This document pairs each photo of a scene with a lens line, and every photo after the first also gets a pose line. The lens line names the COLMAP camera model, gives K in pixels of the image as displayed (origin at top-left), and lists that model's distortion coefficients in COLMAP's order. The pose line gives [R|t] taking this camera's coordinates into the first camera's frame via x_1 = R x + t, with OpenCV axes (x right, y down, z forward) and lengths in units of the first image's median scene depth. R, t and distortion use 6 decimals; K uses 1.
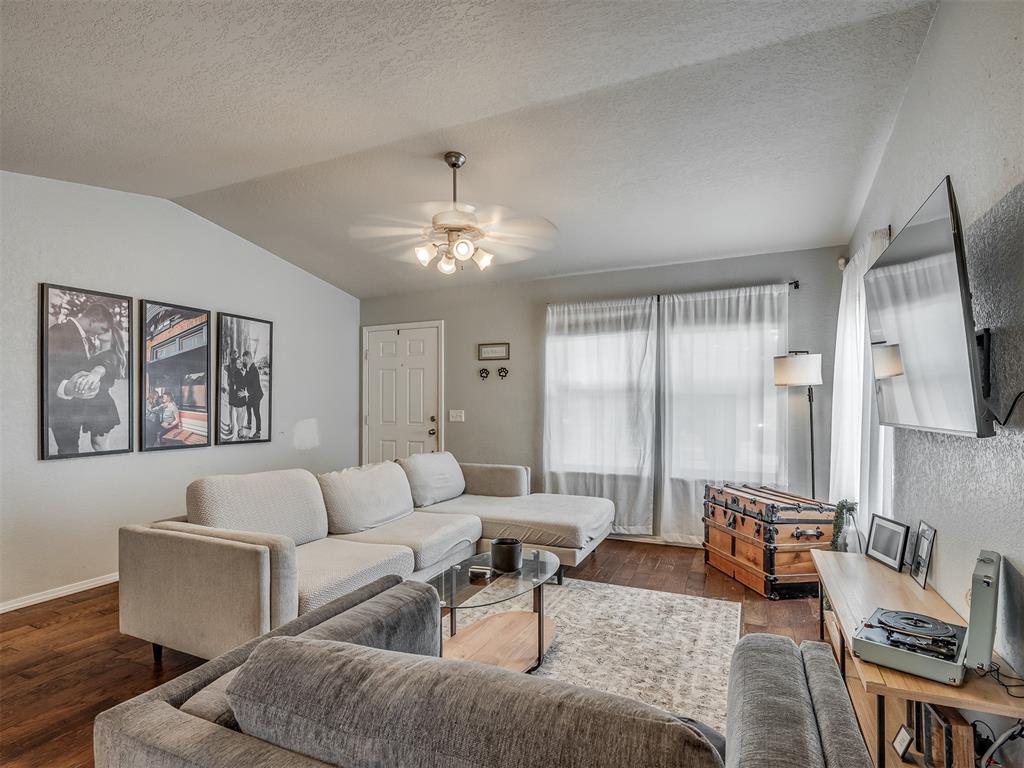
lens RADIAL K [[529.9, 0, 499.3], [0, 529.9, 398.7], [0, 0, 1]] dist [-0.003327, -0.003701]
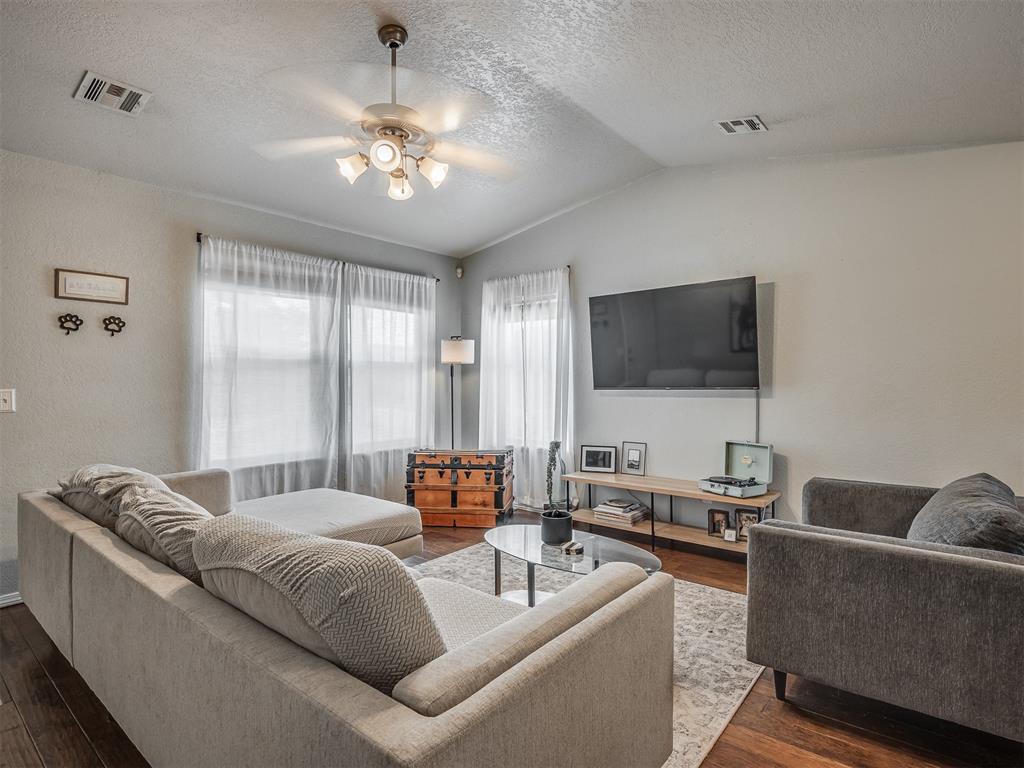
lens RADIAL K [[529.9, 0, 520.5], [0, 529.9, 385.9], [0, 0, 1]] dist [-0.003327, -0.003701]
pose [[0.241452, -0.007011, 0.970387, -0.535179], [-0.002175, 0.999967, 0.007766, 0.016379], [-0.970410, -0.003986, 0.241429, 0.473151]]
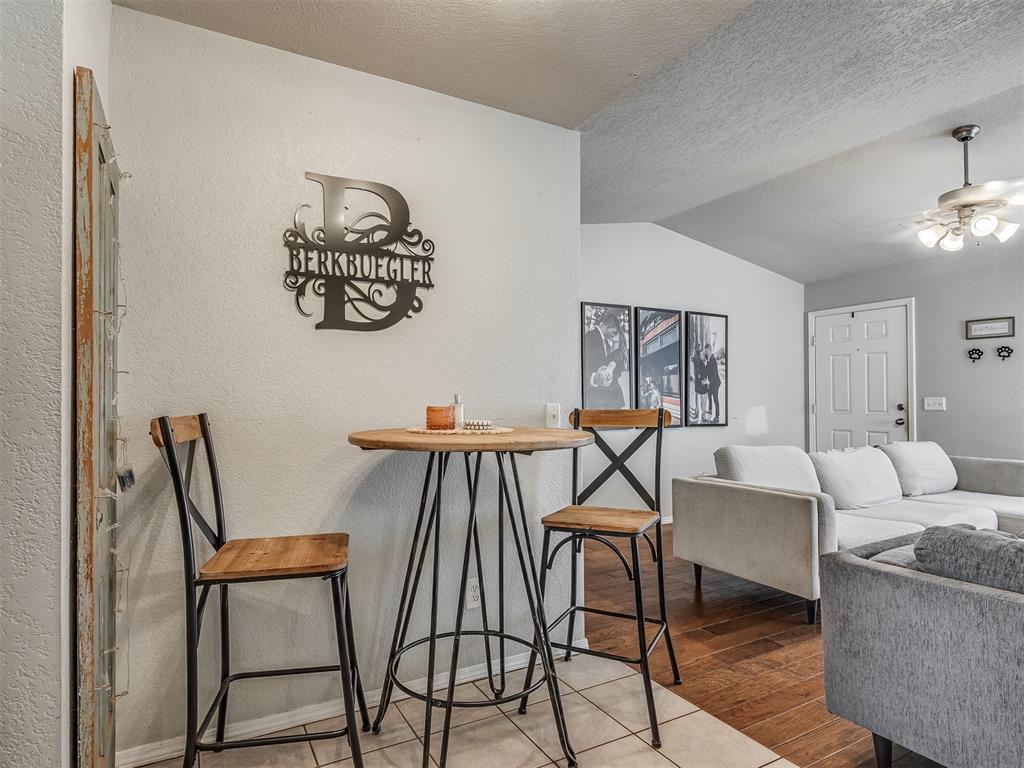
lens RADIAL K [[575.2, 0, 509.9], [0, 575.2, 387.3], [0, 0, 1]] dist [-0.004766, -0.001753]
pose [[0.800441, -0.011956, -0.599292, -0.089798], [0.006518, 0.999916, -0.011242, 0.013283], [0.599376, 0.005092, 0.800452, -0.230147]]
